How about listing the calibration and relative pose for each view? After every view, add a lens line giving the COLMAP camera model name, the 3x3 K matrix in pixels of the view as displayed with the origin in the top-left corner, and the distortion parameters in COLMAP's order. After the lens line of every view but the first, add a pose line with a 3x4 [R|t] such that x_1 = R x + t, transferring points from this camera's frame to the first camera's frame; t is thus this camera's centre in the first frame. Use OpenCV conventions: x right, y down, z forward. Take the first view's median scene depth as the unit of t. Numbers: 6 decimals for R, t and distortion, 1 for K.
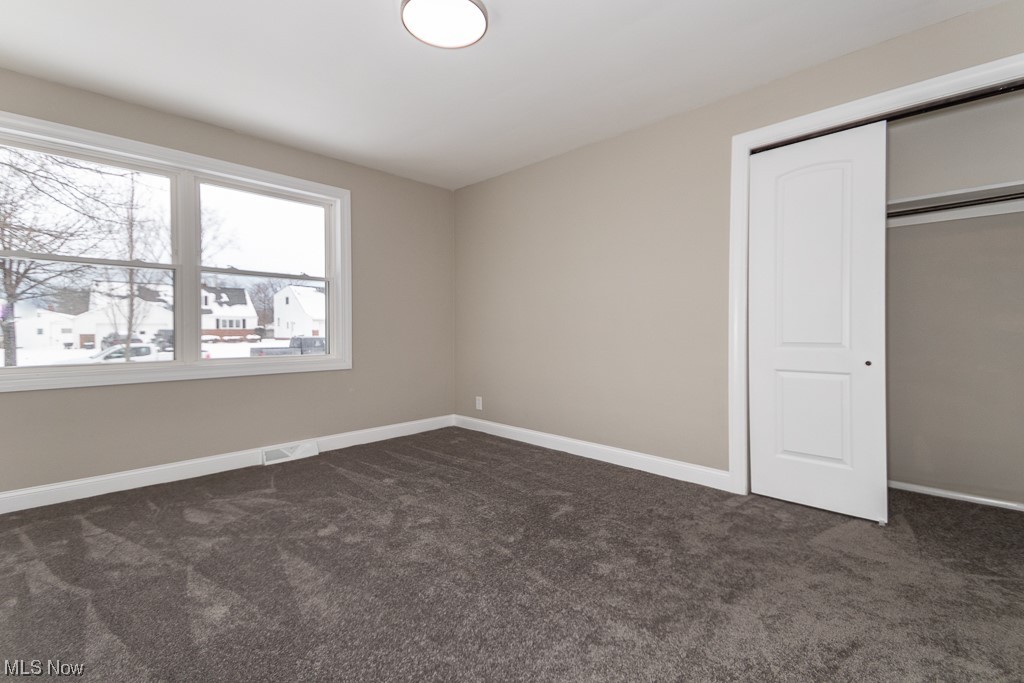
lens RADIAL K [[465.7, 0, 513.8], [0, 465.7, 345.3], [0, 0, 1]] dist [0.004304, -0.000343]
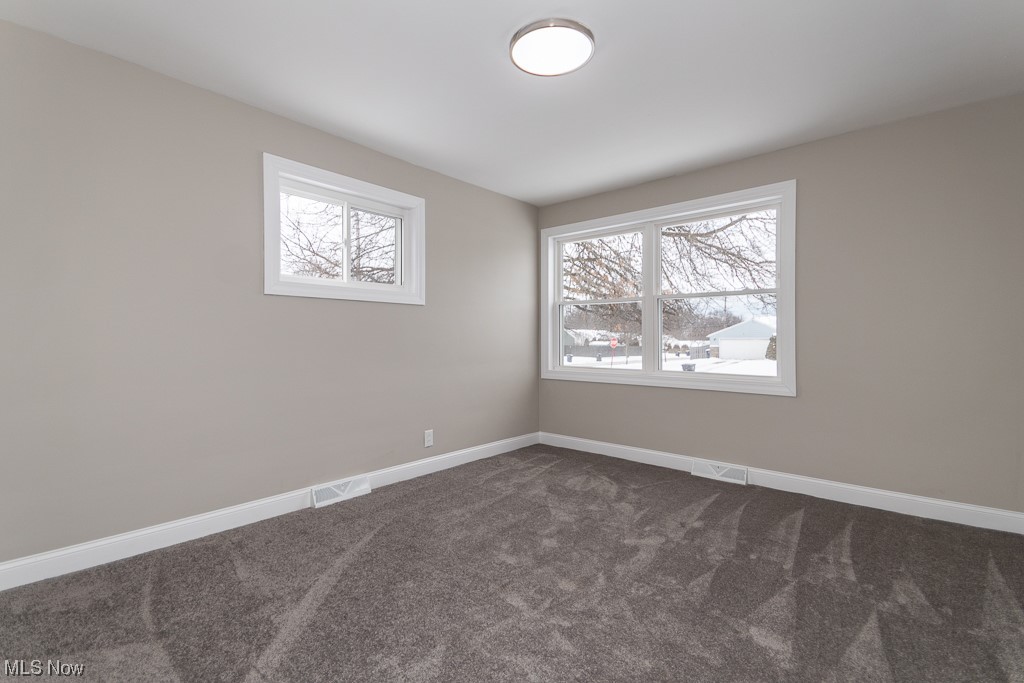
lens RADIAL K [[465.7, 0, 510.0], [0, 465.7, 344.9], [0, 0, 1]] dist [0.004304, -0.000343]
pose [[0.024455, 0.004075, -0.999693, 0.628488], [-0.041324, 0.999141, 0.003062, -0.030067], [0.998846, 0.041236, 0.024602, 0.667116]]
